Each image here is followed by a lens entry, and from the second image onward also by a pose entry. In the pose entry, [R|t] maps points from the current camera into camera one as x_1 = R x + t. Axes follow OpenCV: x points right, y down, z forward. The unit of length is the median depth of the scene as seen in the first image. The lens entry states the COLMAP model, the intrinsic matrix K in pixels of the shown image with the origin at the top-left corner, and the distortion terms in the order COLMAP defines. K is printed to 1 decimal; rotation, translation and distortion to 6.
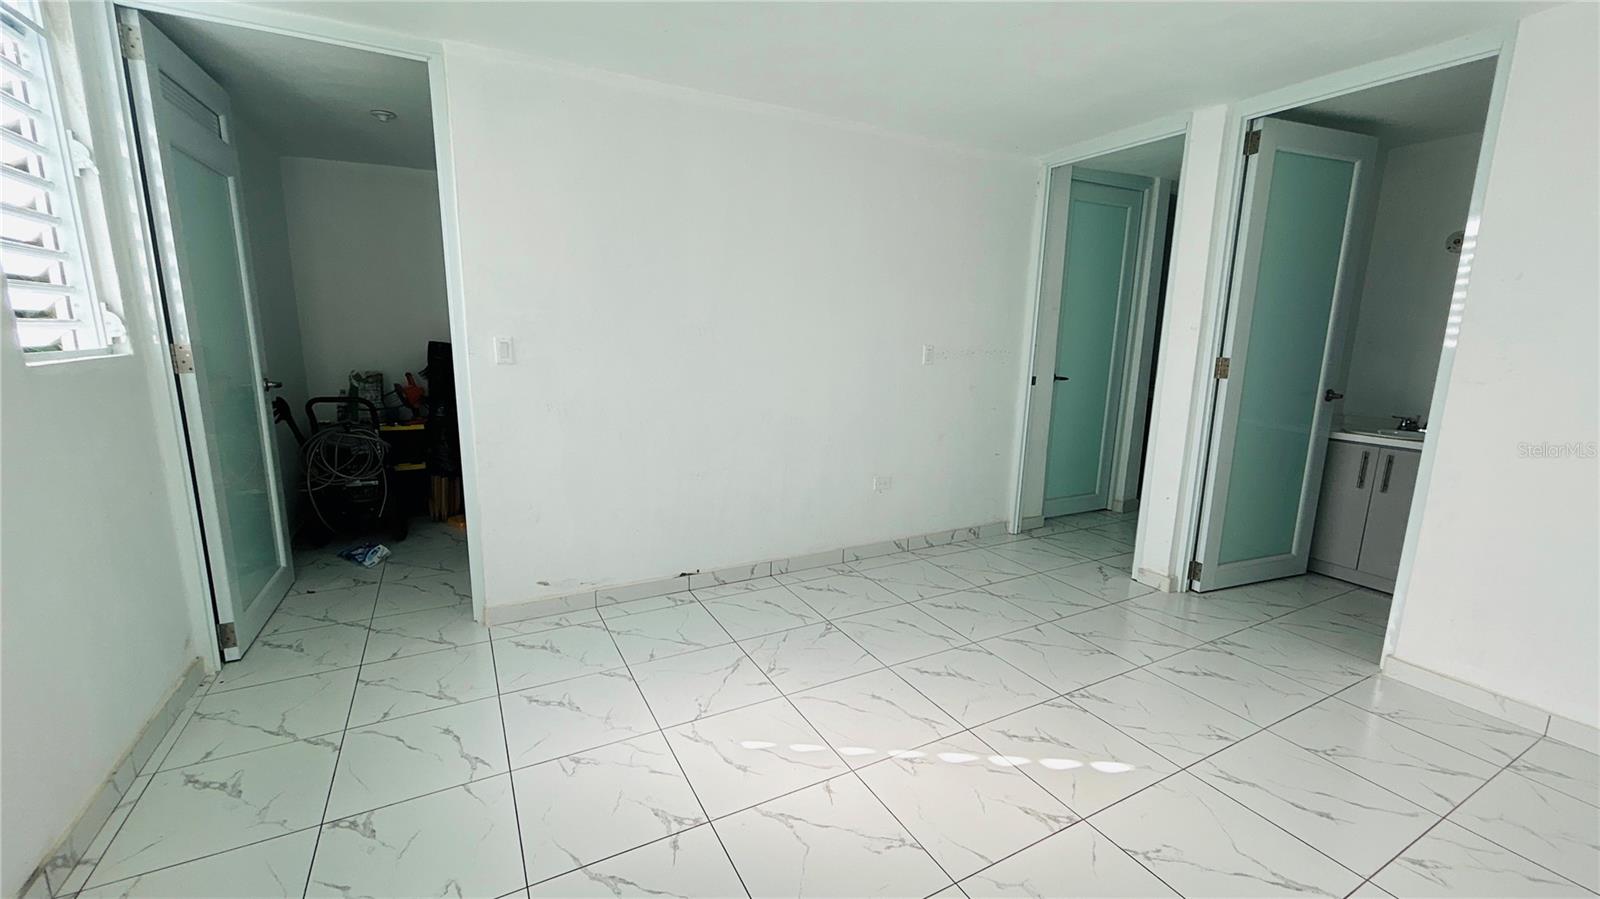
lens RADIAL K [[649.9, 0, 792.3], [0, 649.9, 450.1], [0, 0, 1]] dist [-0.000066, 0.001127]
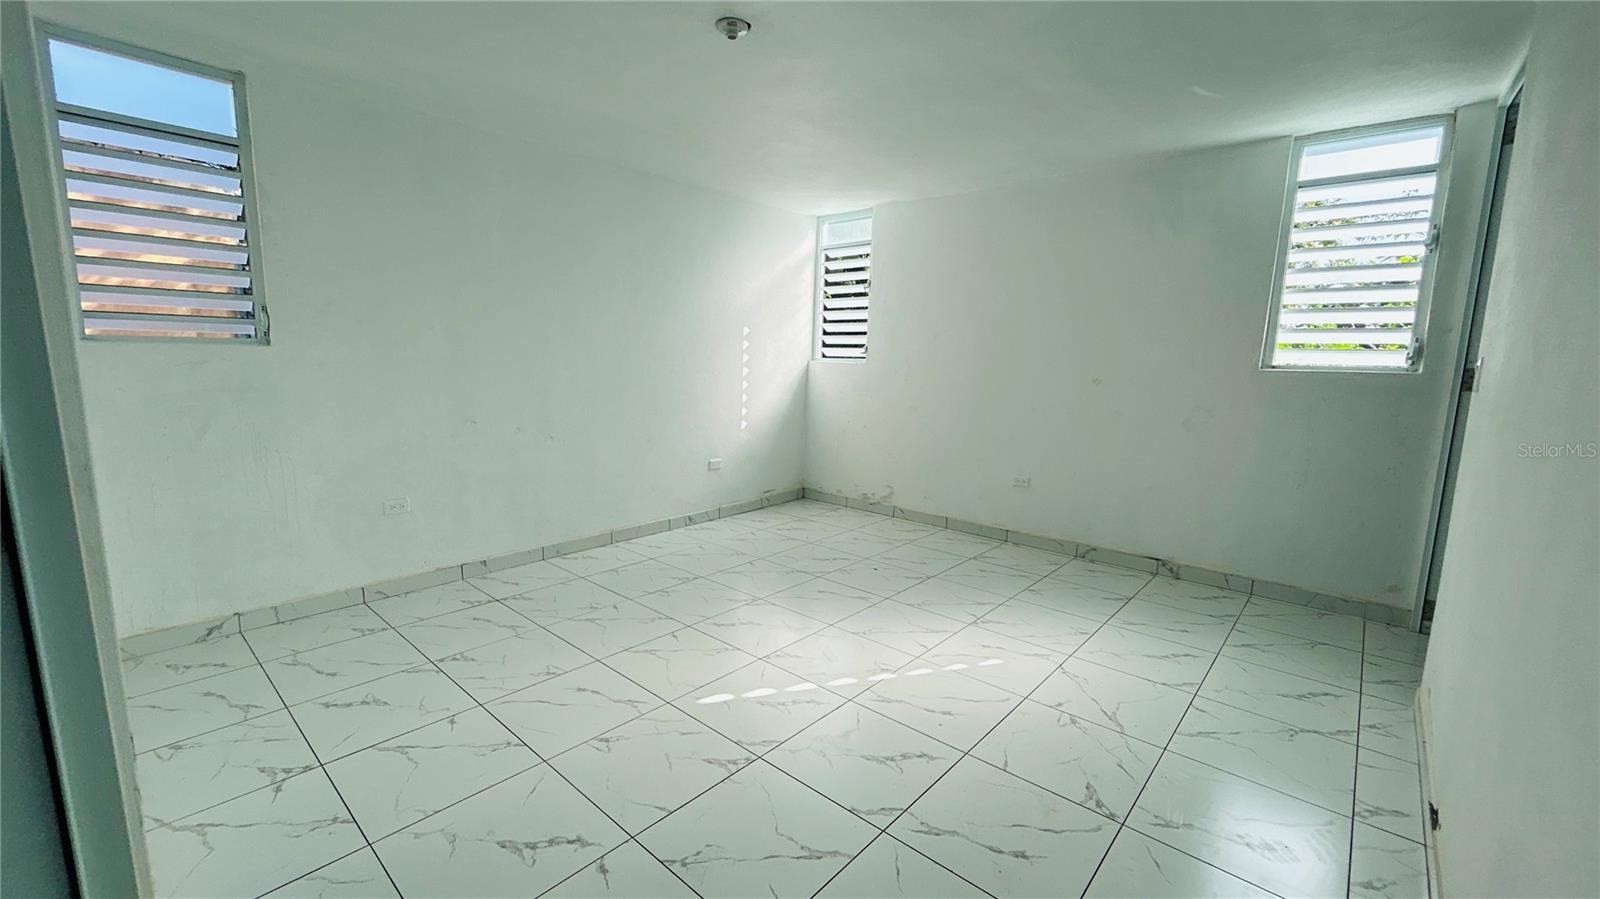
lens RADIAL K [[649.9, 0, 792.4], [0, 649.9, 448.9], [0, 0, 1]] dist [-0.000066, 0.001127]
pose [[-0.938525, 0.015263, -0.344875, 0.542868], [-0.099050, 0.945111, 0.311376, -0.213369], [0.330697, 0.326393, -0.885498, 1.341700]]
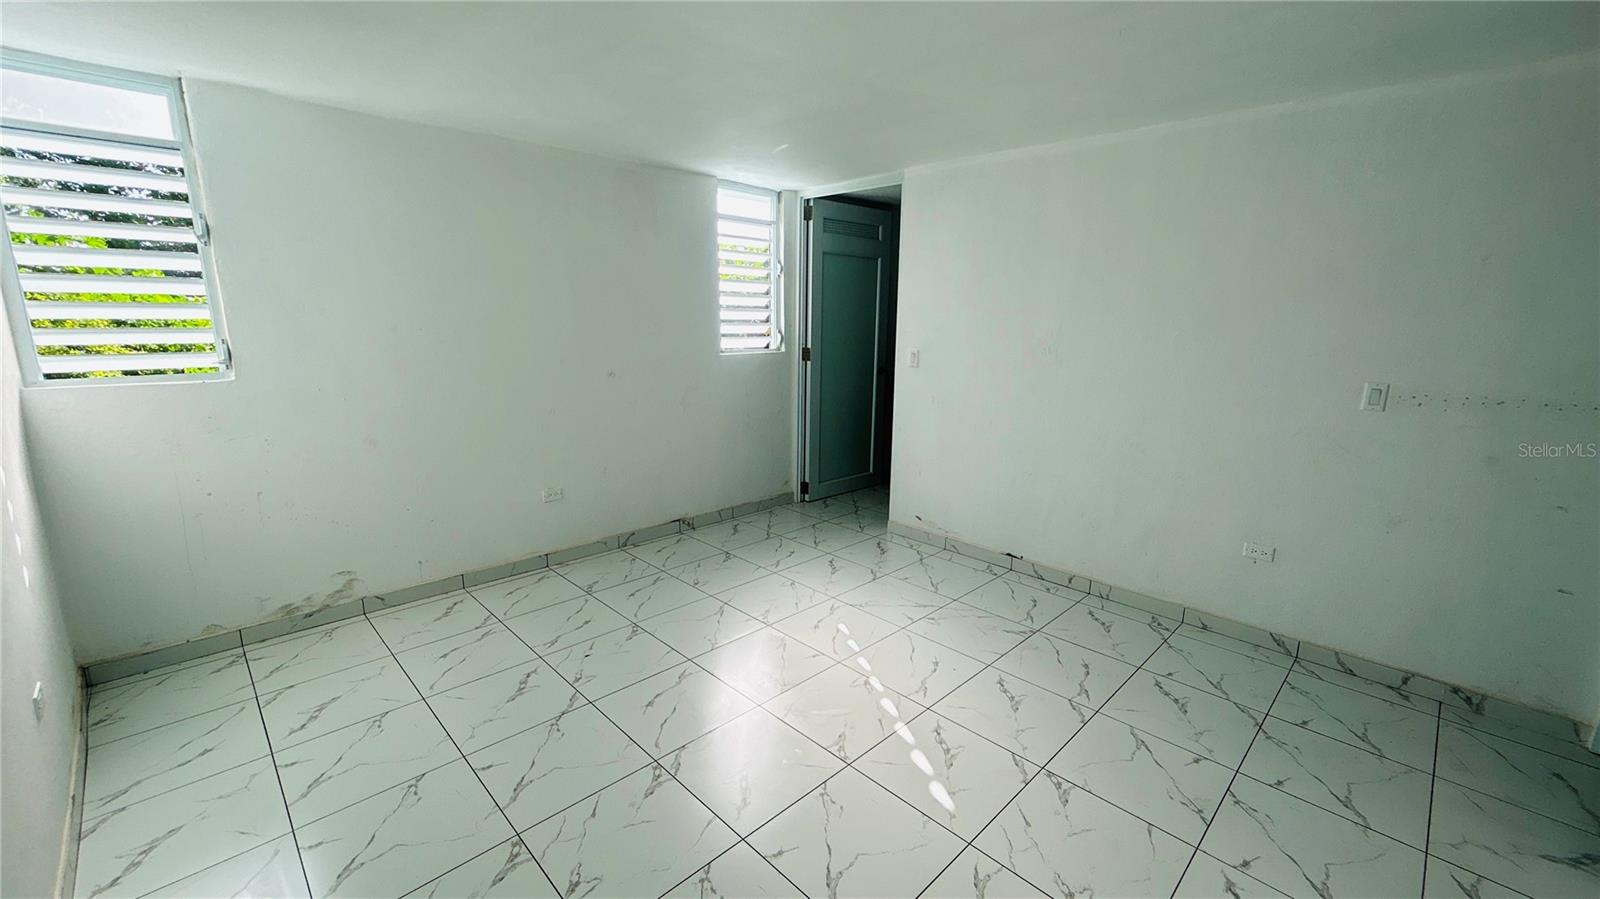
lens RADIAL K [[649.9, 0, 807.4], [0, 649.9, 447.9], [0, 0, 1]] dist [-0.000066, 0.001127]
pose [[0.290107, 0.180582, -0.939802, 0.899521], [-0.187820, 0.973680, 0.129113, -0.090605], [0.938382, 0.139057, 0.316388, 0.287070]]
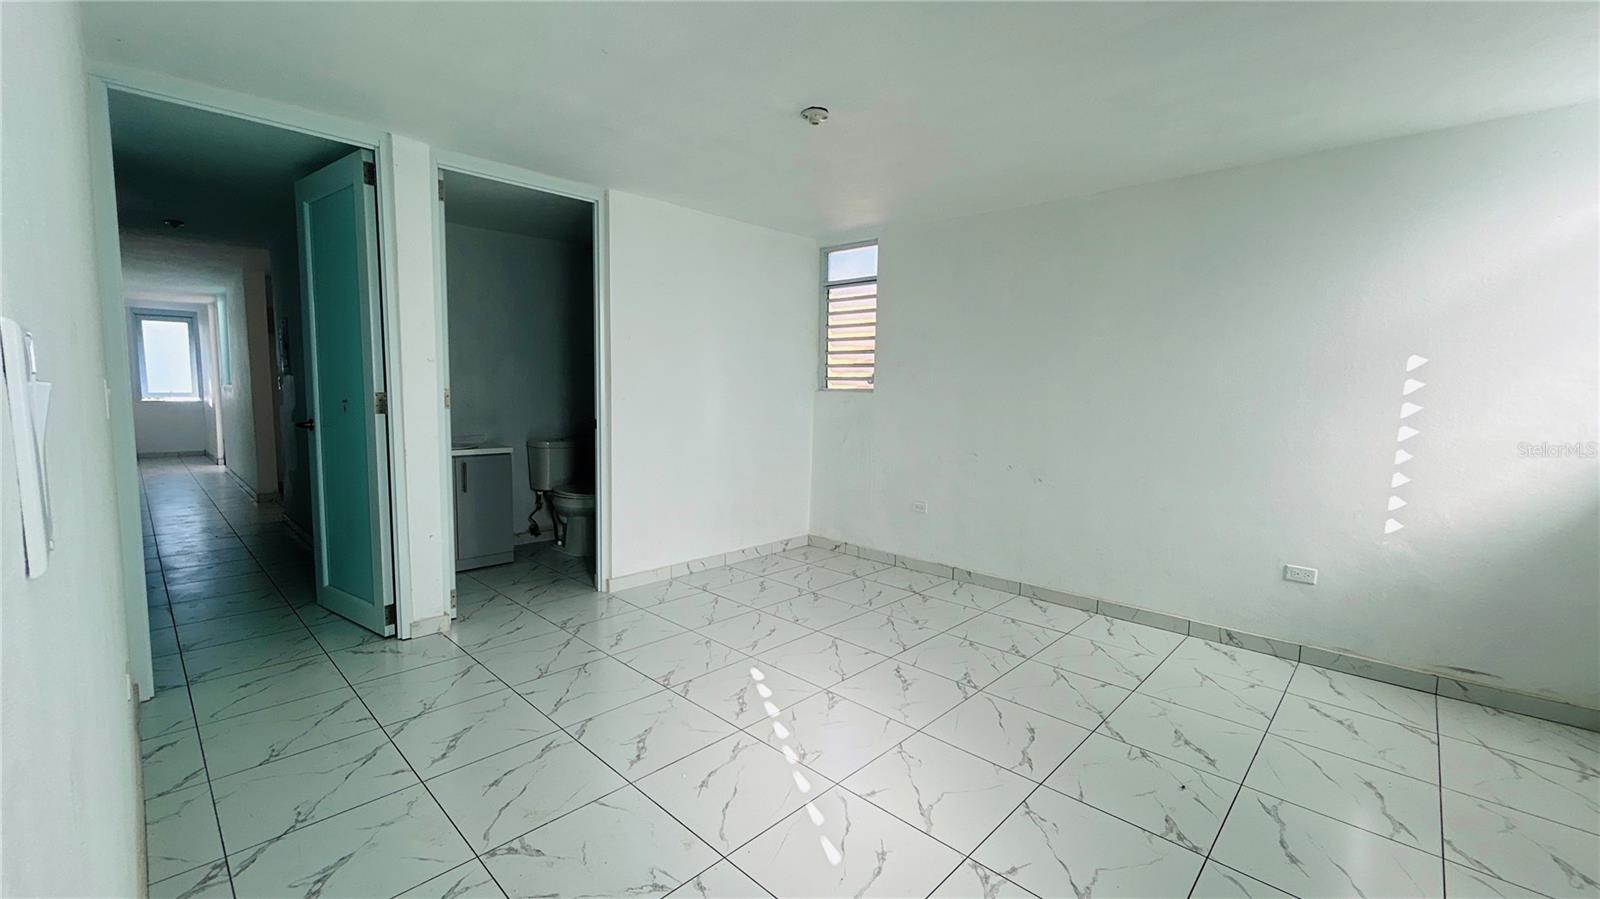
lens RADIAL K [[649.9, 0, 804.4], [0, 649.9, 448.7], [0, 0, 1]] dist [-0.000066, 0.001127]
pose [[-0.314586, -0.107089, 0.943169, -0.552164], [0.157541, 0.973945, 0.163130, -0.138412], [-0.936064, 0.199906, -0.289519, 0.845074]]
